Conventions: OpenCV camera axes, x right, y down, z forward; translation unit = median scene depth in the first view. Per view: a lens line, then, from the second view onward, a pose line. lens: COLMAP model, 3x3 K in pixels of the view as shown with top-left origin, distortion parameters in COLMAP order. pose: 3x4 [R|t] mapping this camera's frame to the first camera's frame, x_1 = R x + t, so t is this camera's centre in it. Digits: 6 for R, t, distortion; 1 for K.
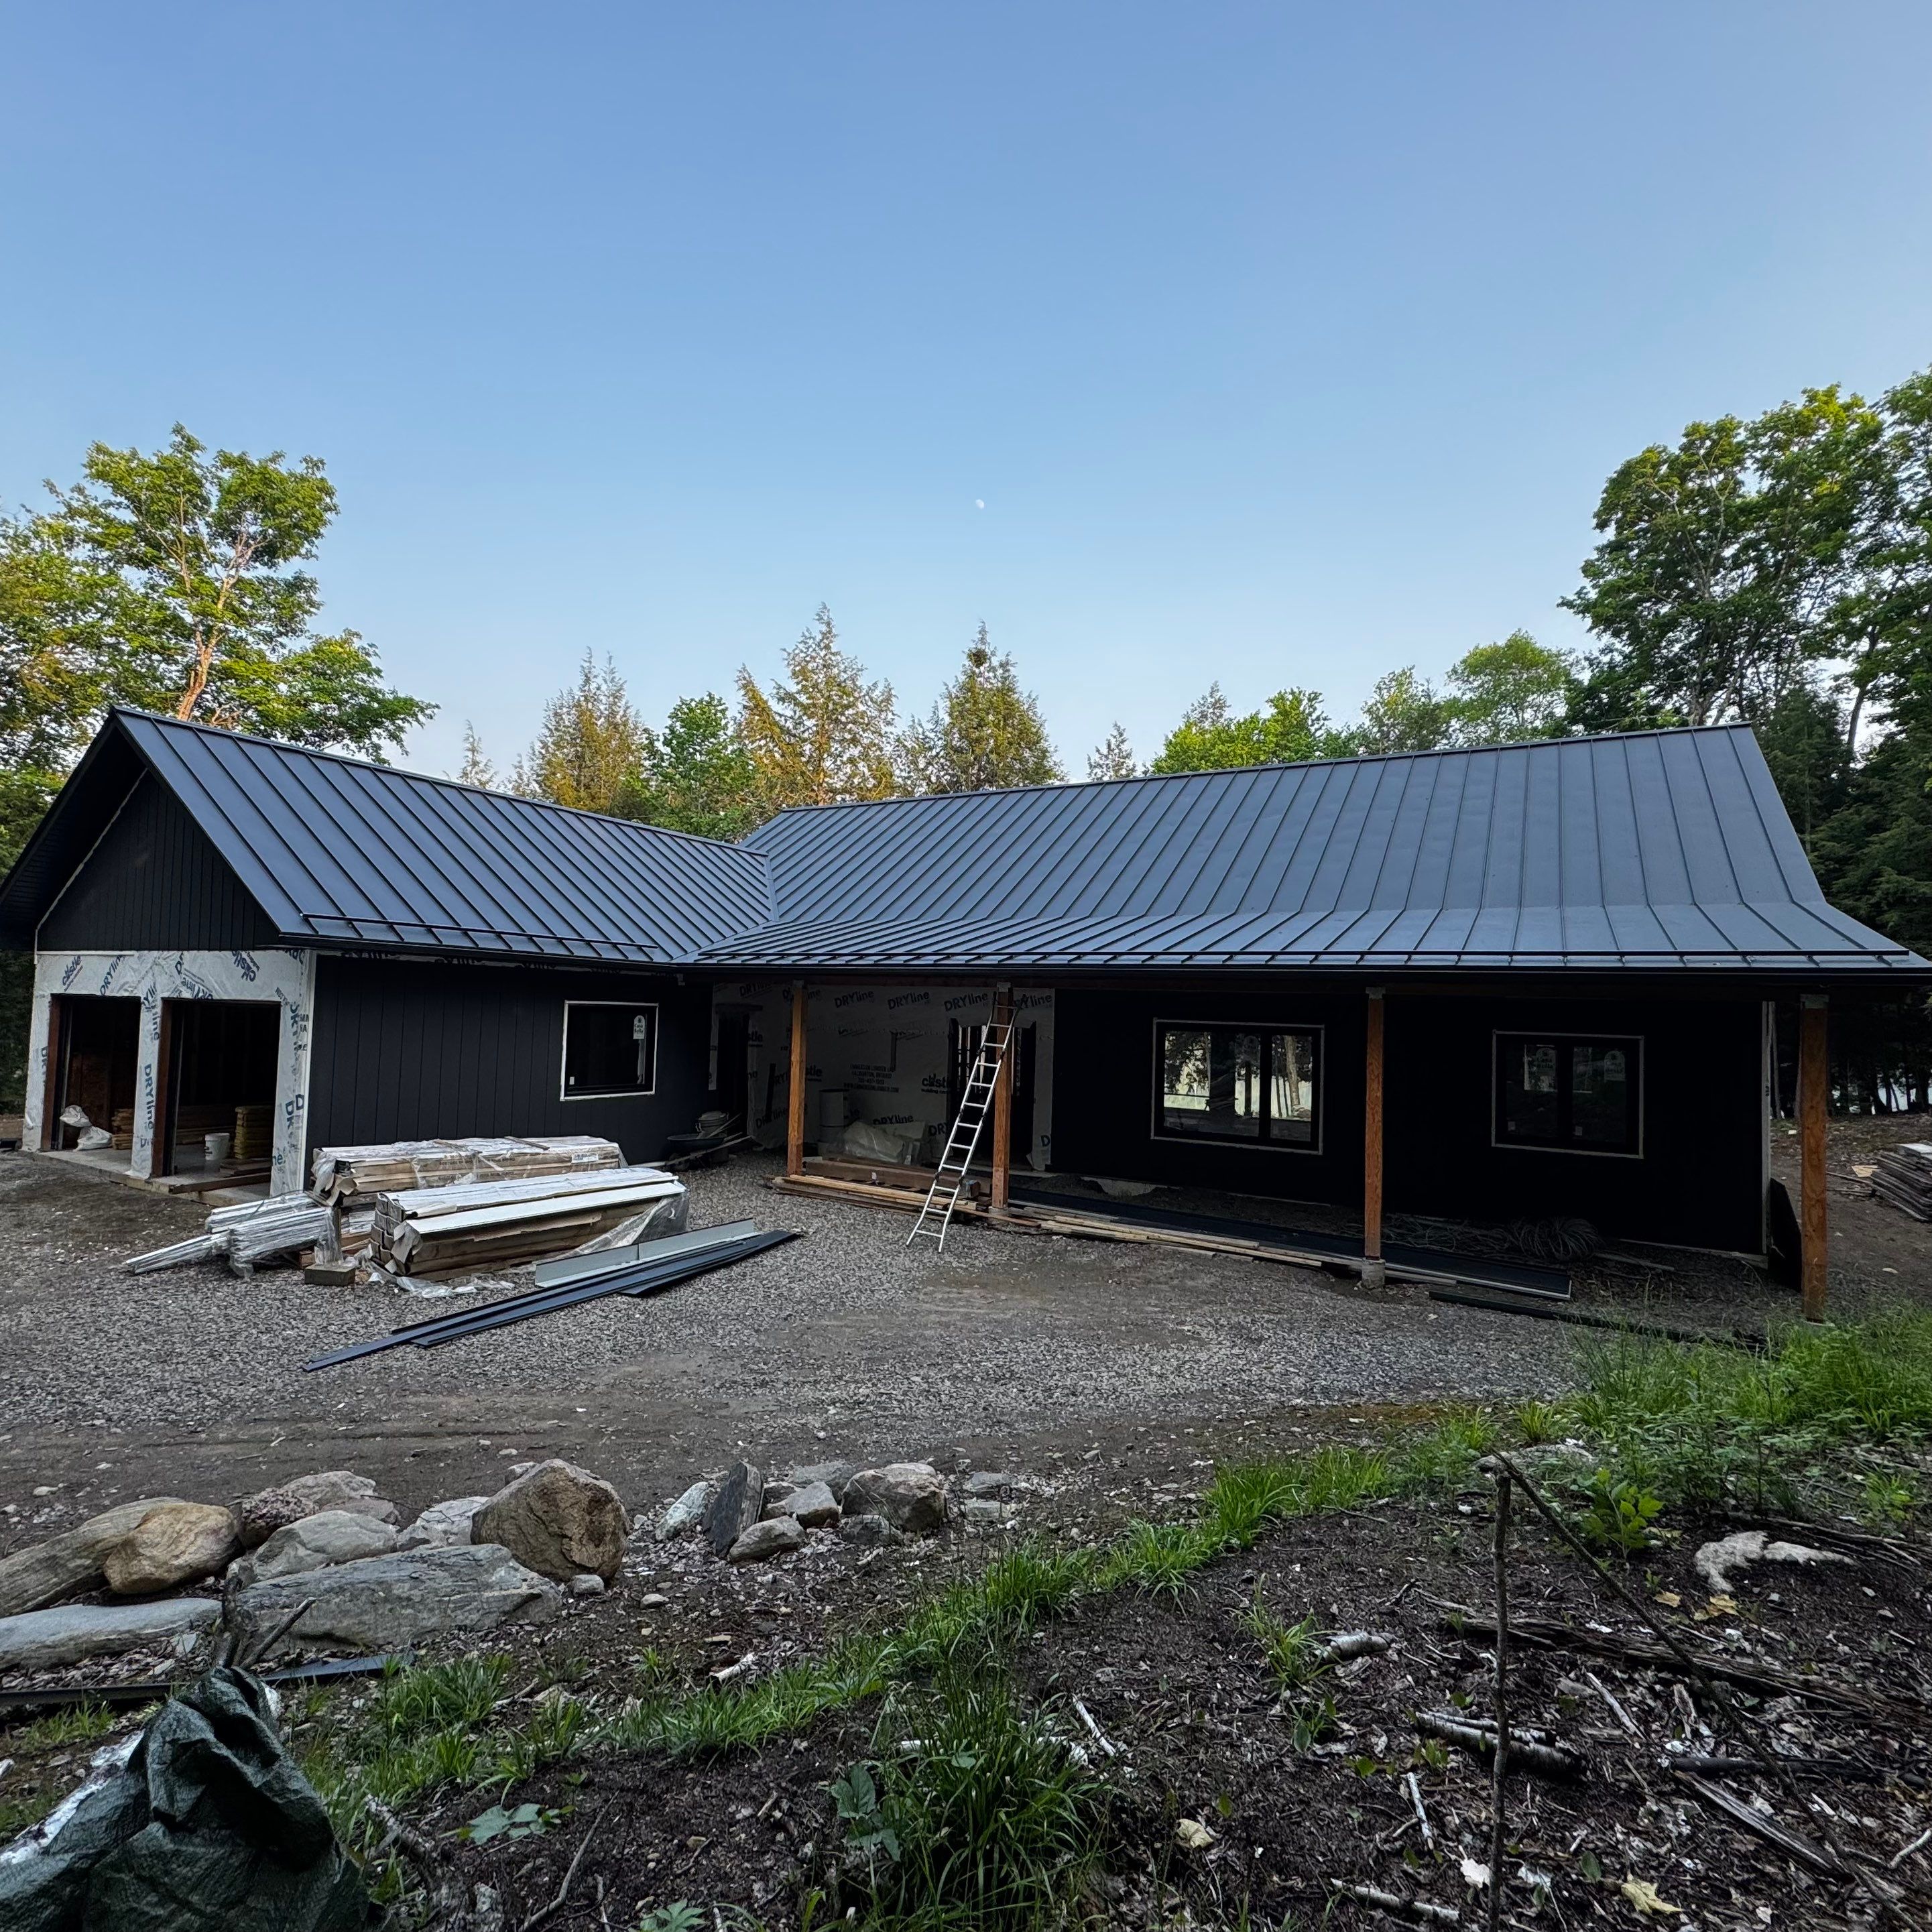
lens RADIAL K [[1017.0, 0, 966.4], [0, 1017.0, 964.8], [0, 0, 1]] dist [-0.002989, 0.002590]
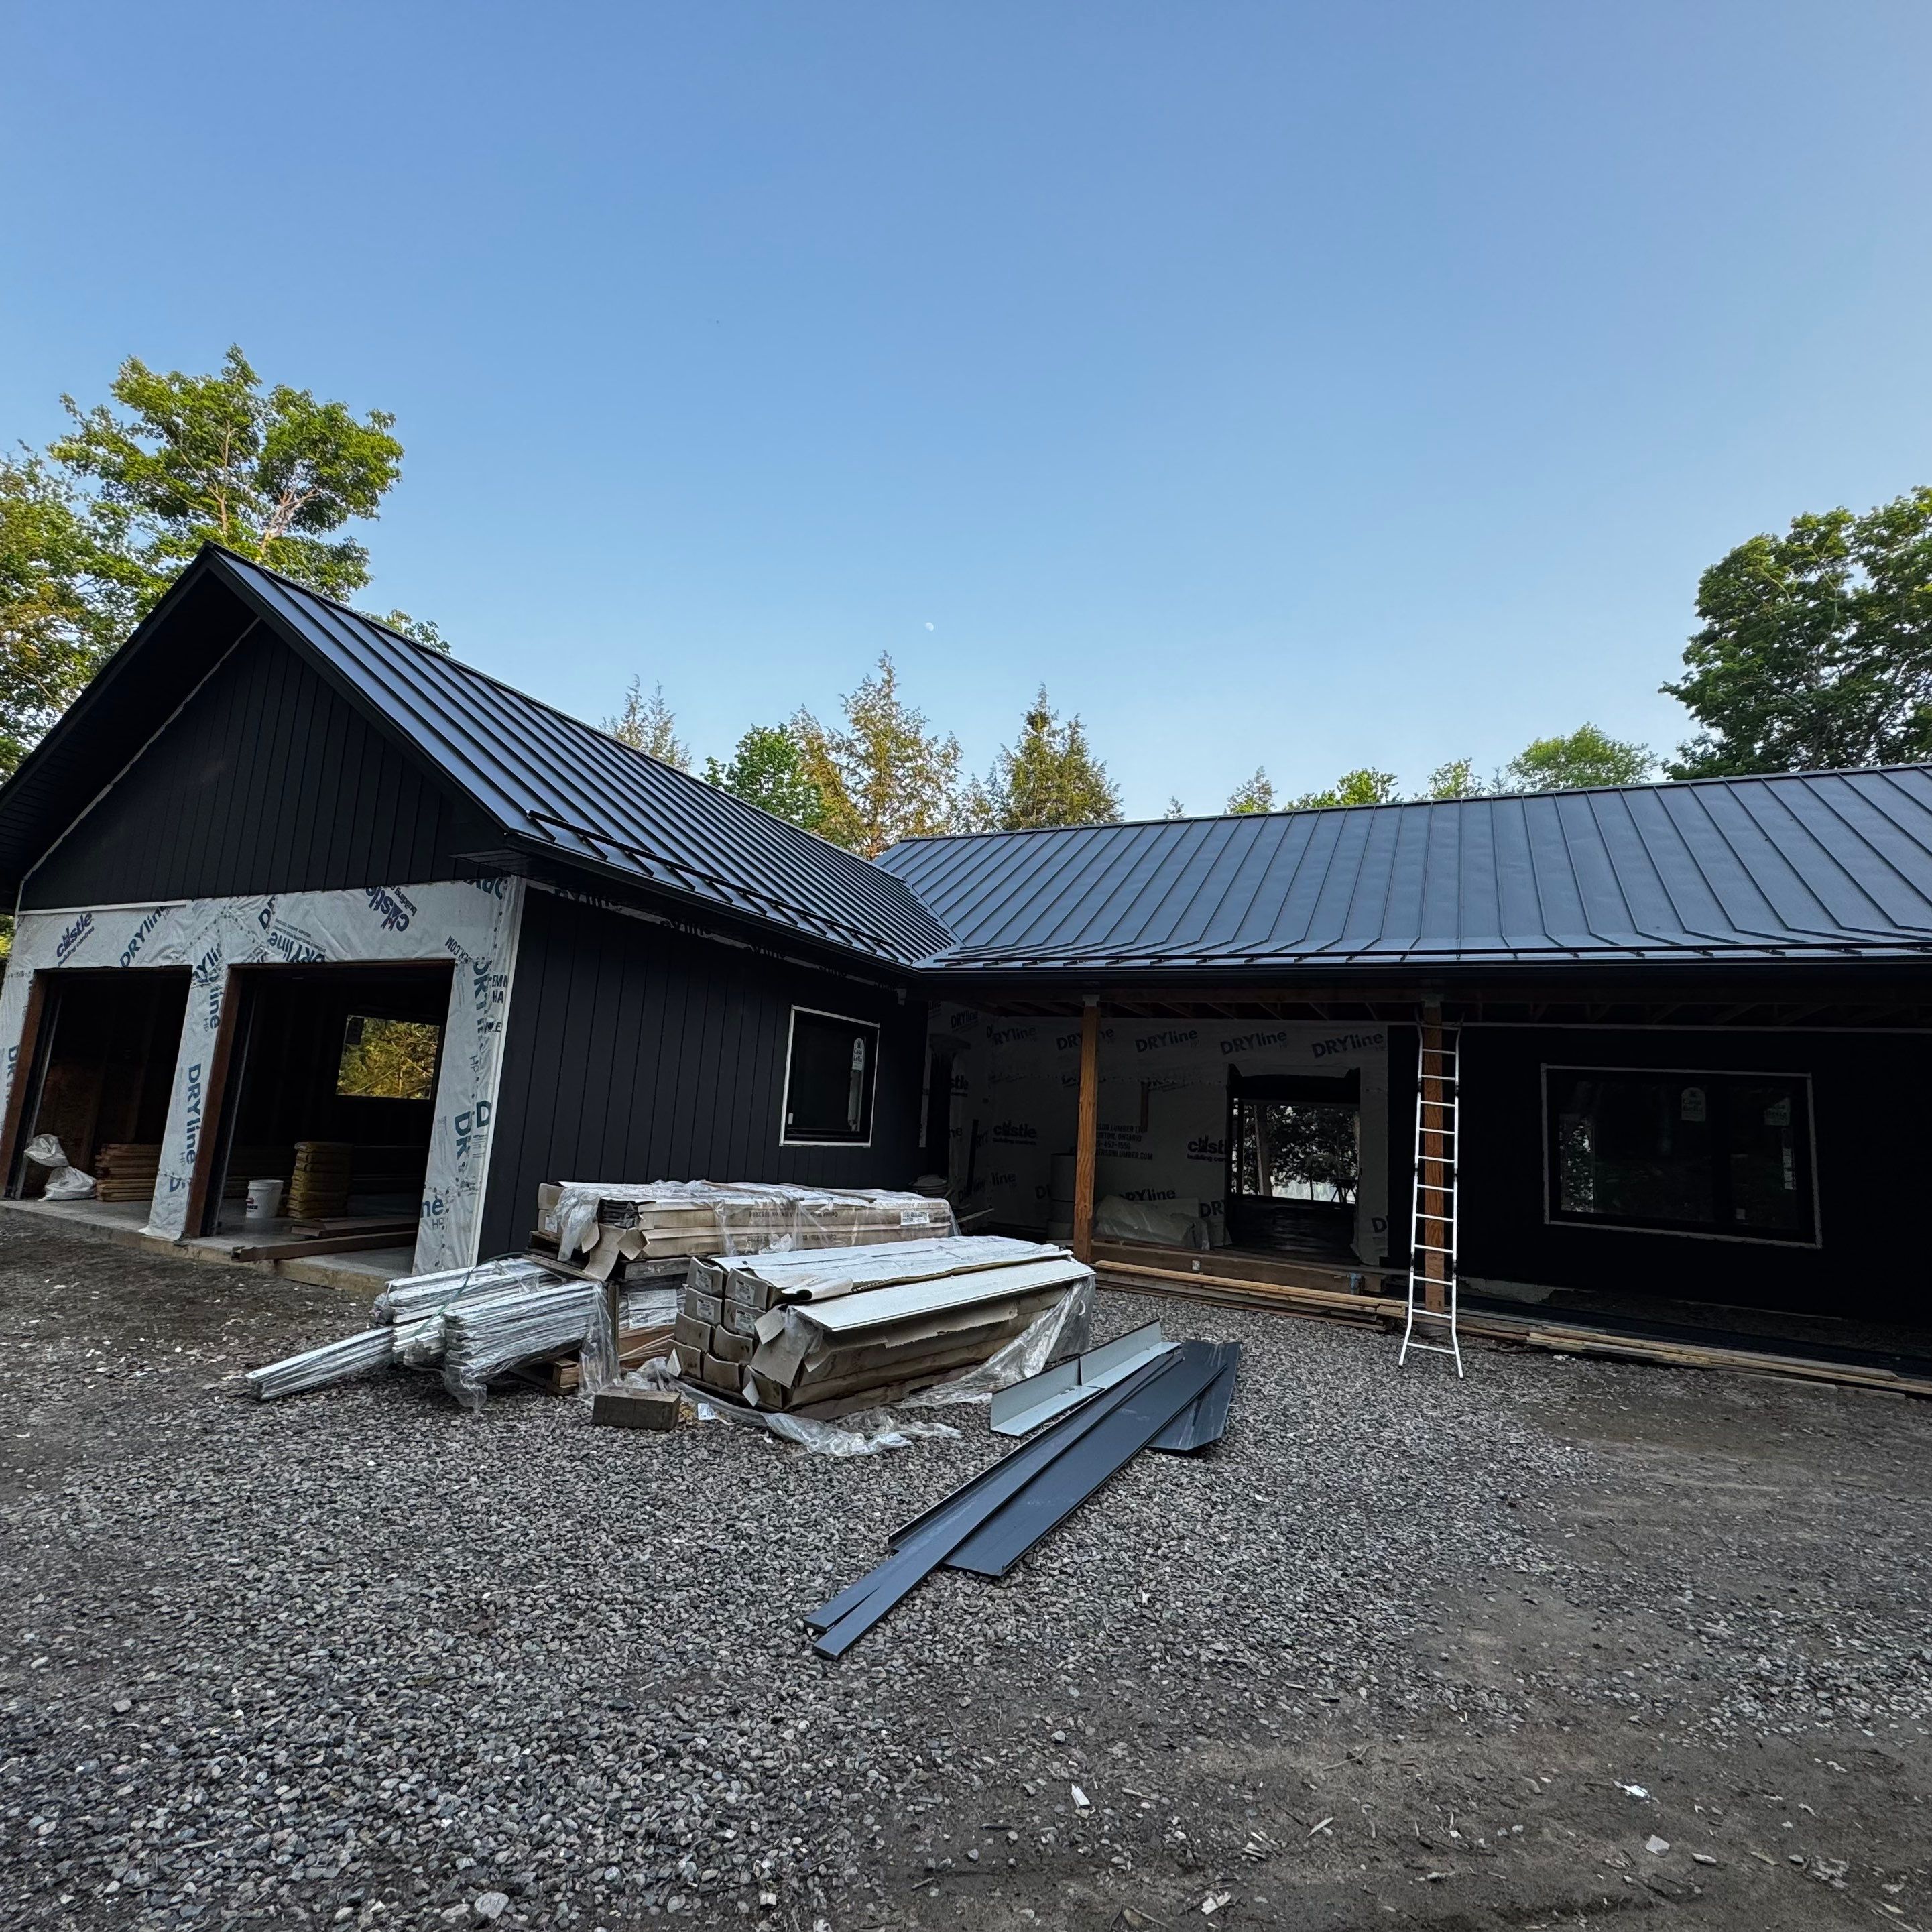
lens RADIAL K [[1017.0, 0, 966.7], [0, 1017.0, 964.3], [0, 0, 1]] dist [-0.002989, 0.002590]
pose [[0.997241, 0.041266, 0.061706, -0.304050], [-0.034526, 0.993707, -0.106558, 0.075690], [-0.065715, 0.104134, 0.992390, 0.263994]]
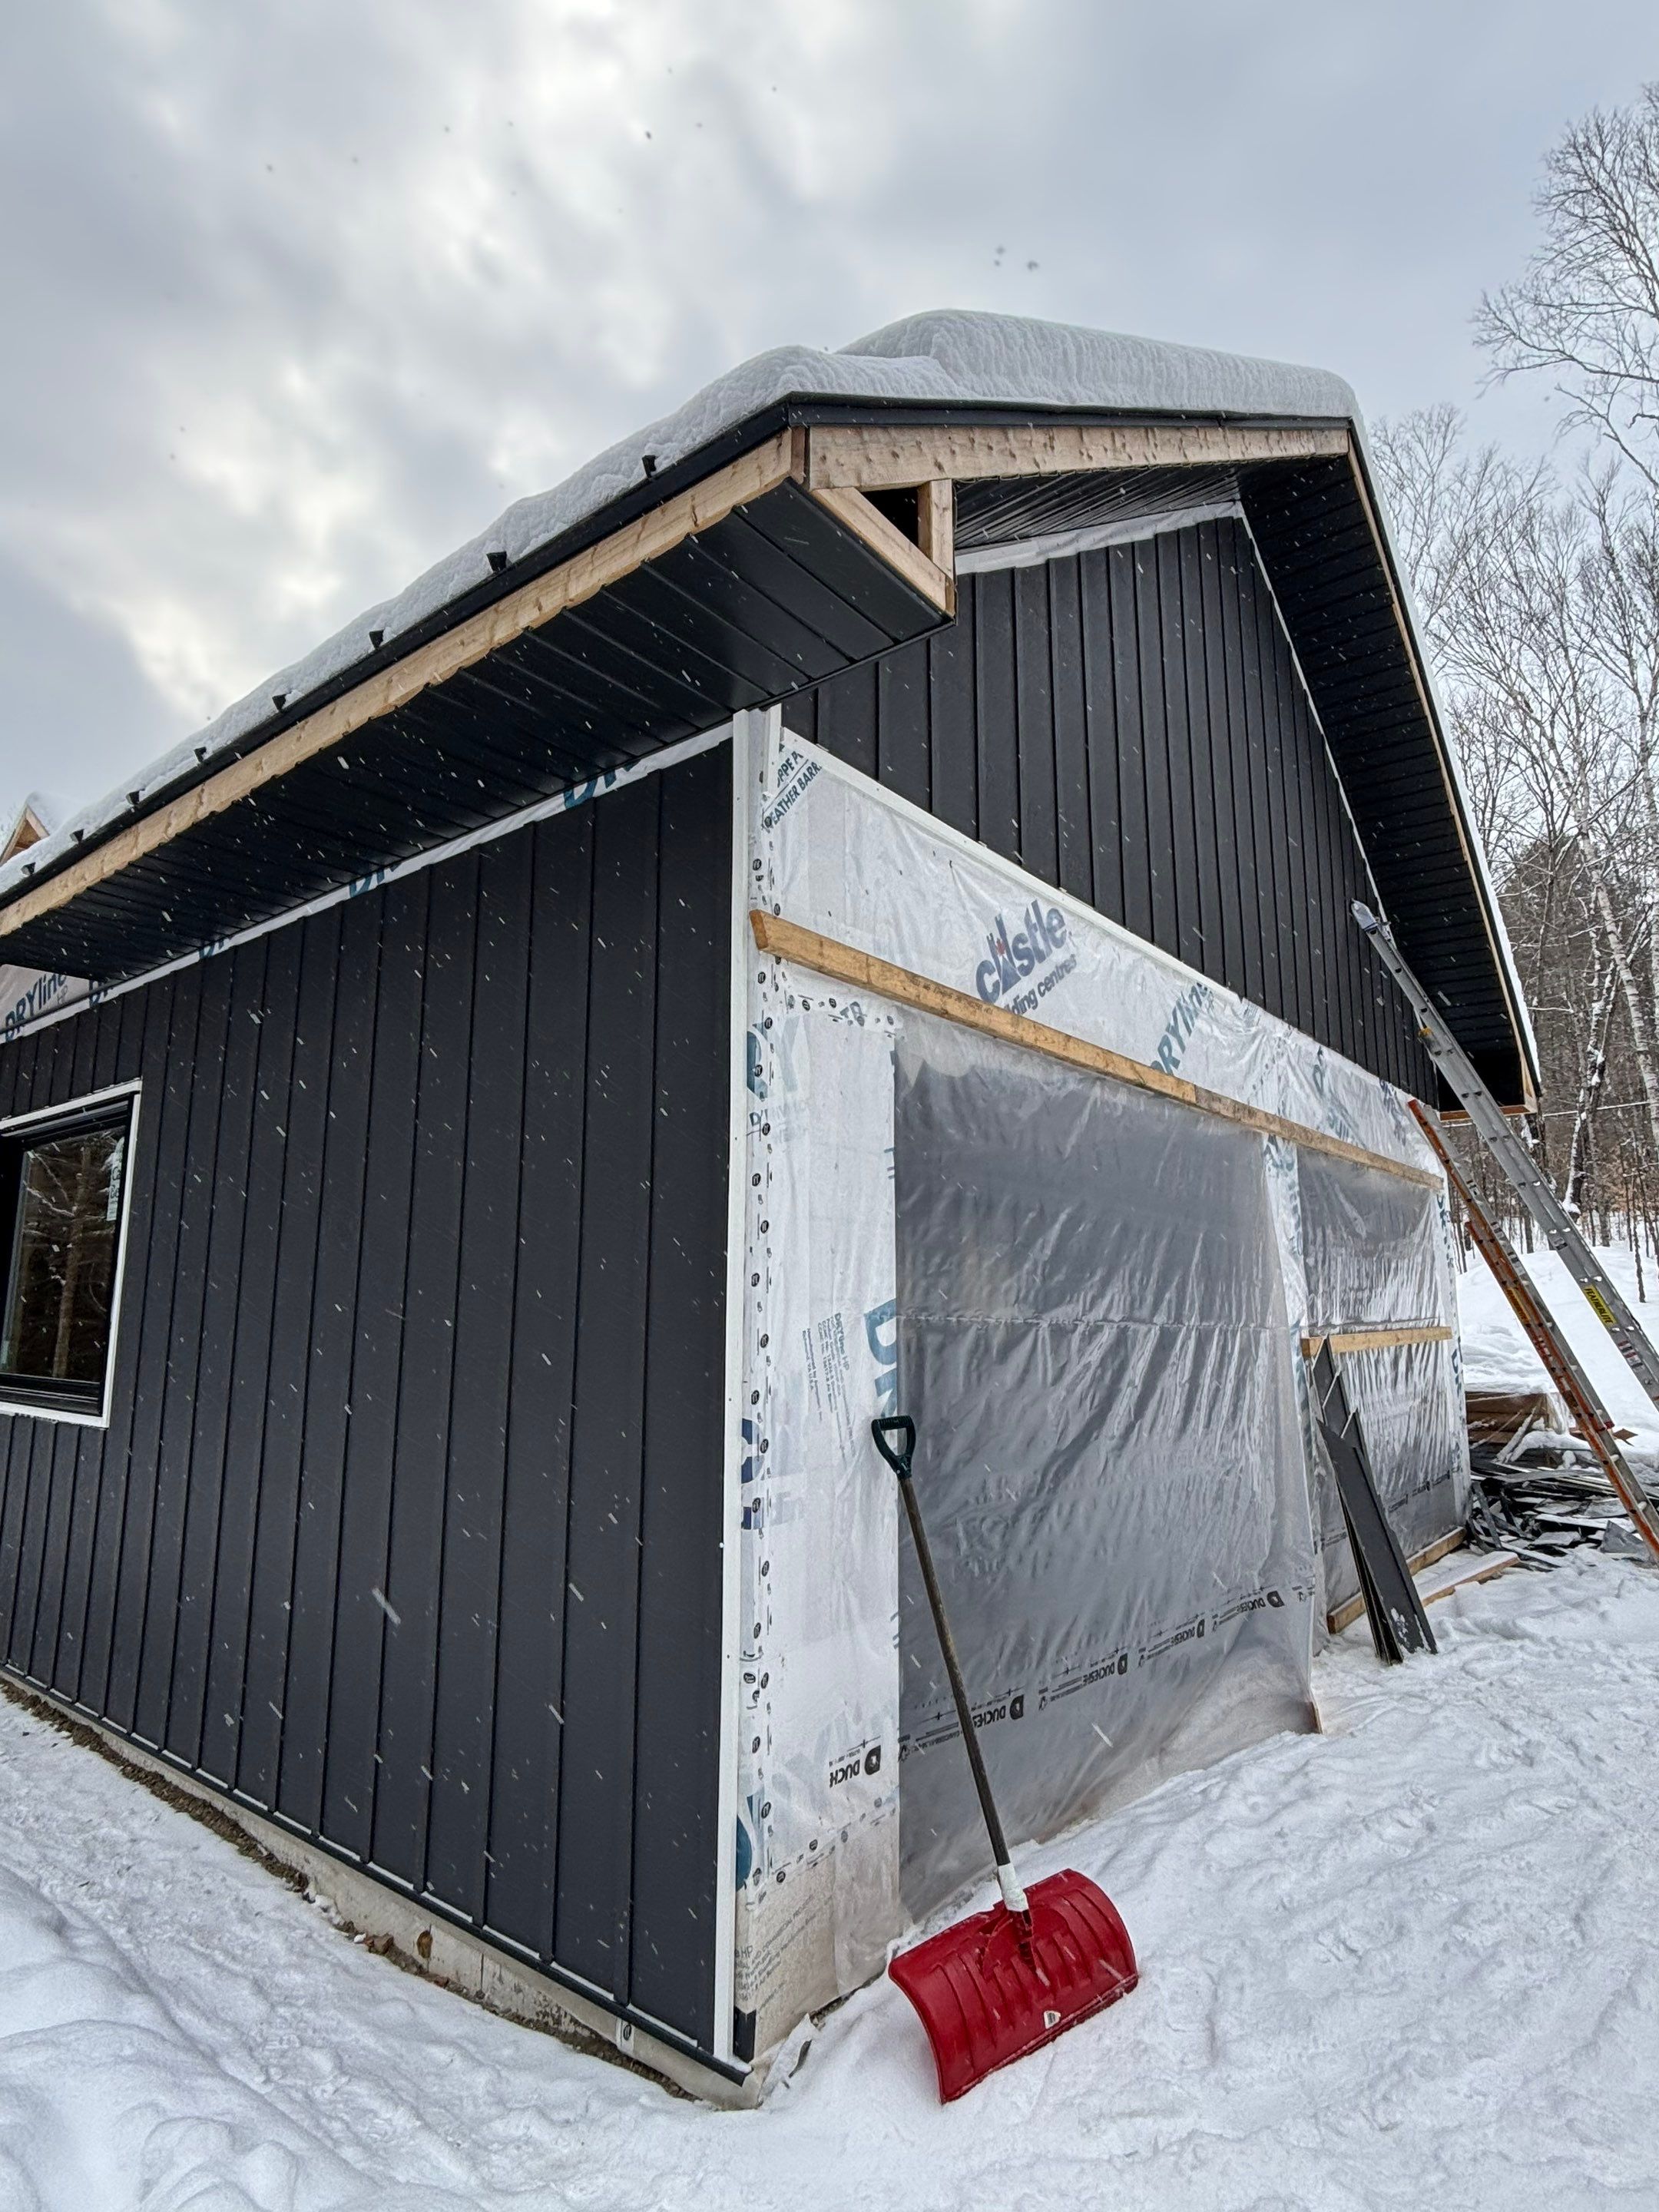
lens RADIAL K [[1143.1, 0, 836.8], [0, 1143.1, 1109.7], [0, 0, 1]] dist [0.015158, -0.004553]
pose [[0.153206, 0.134481, 0.979001, -1.094028], [-0.040755, 0.990714, -0.129712, 0.072875], [-0.987354, -0.020026, 0.157264, 0.965761]]
